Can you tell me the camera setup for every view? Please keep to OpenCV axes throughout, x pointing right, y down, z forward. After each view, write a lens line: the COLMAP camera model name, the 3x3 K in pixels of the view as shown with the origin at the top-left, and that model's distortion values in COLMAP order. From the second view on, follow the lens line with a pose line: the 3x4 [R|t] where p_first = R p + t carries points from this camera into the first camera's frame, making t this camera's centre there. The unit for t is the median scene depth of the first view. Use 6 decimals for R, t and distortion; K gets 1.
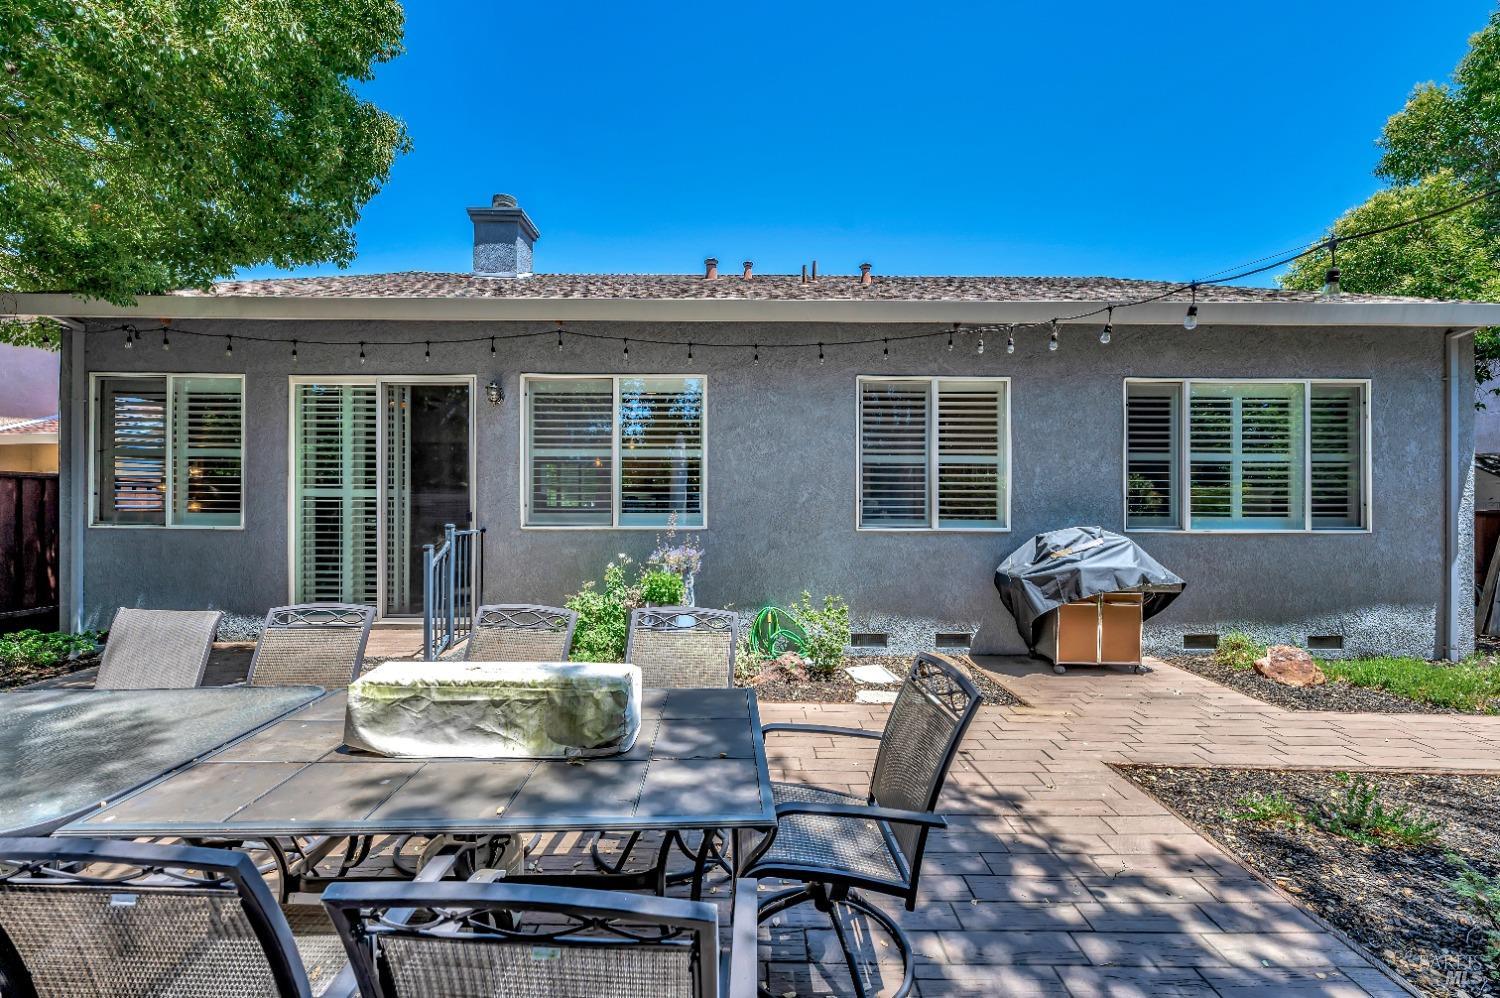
lens RADIAL K [[596.9, 0, 750.0], [0, 596.9, 499.0], [0, 0, 1]] dist [0.002299, 0.000122]
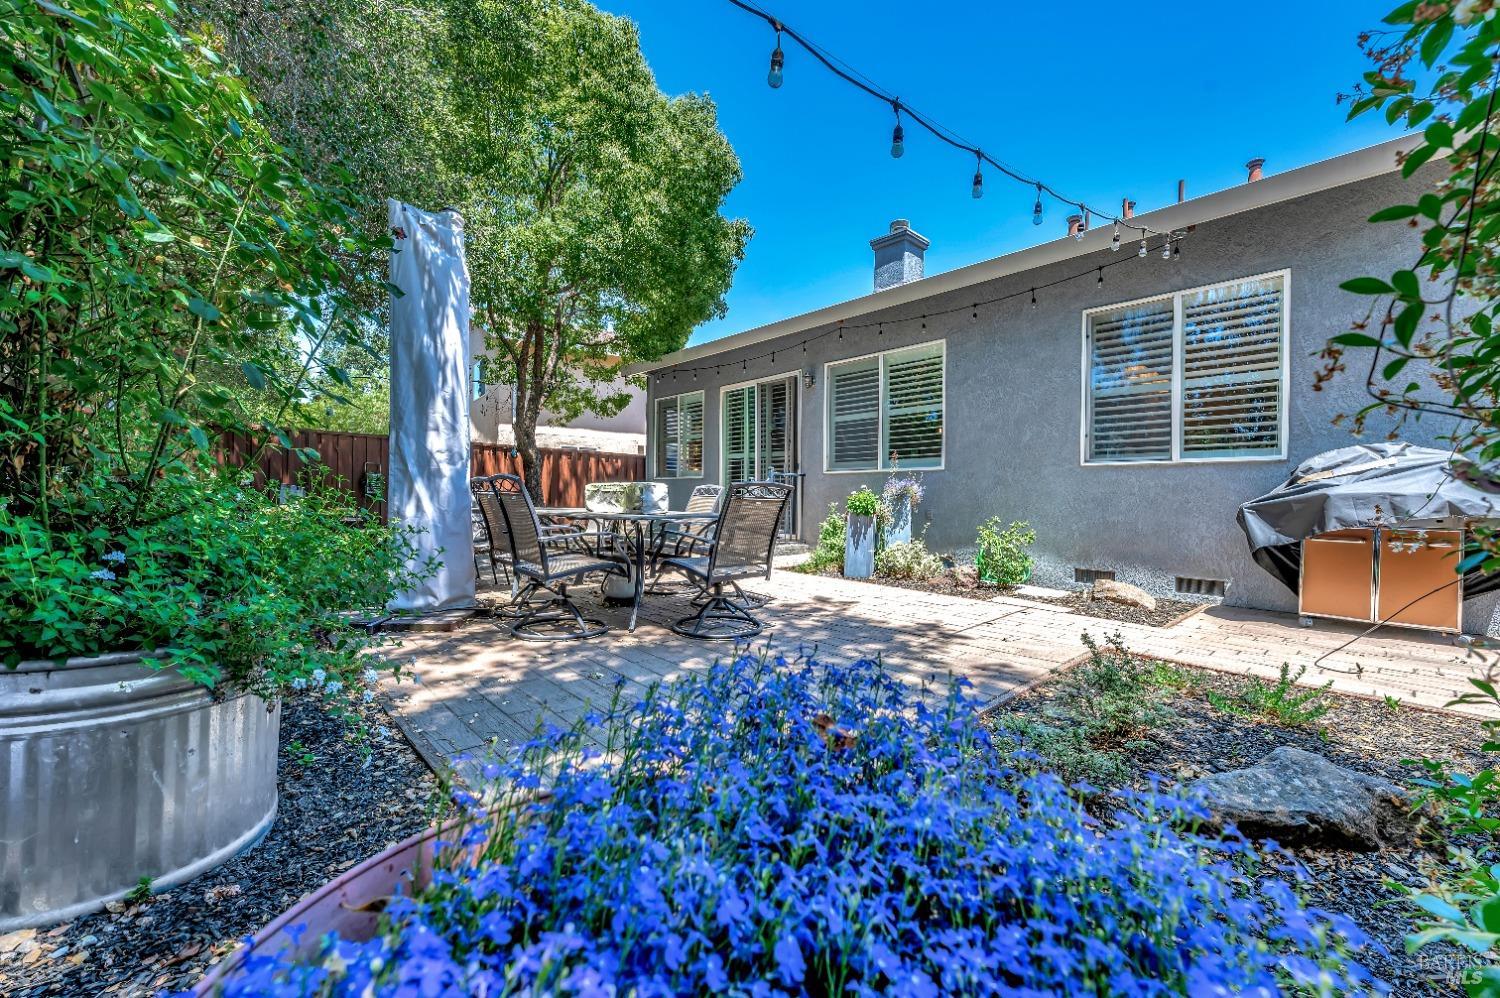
lens RADIAL K [[596.9, 0, 750.0], [0, 596.9, 499.0], [0, 0, 1]] dist [0.002299, 0.000122]
pose [[0.674913, 0.003933, -0.737886, 0.538574], [-0.003281, 0.999992, 0.002329, 0.107395], [0.737890, 0.000849, 0.674921, -0.081466]]
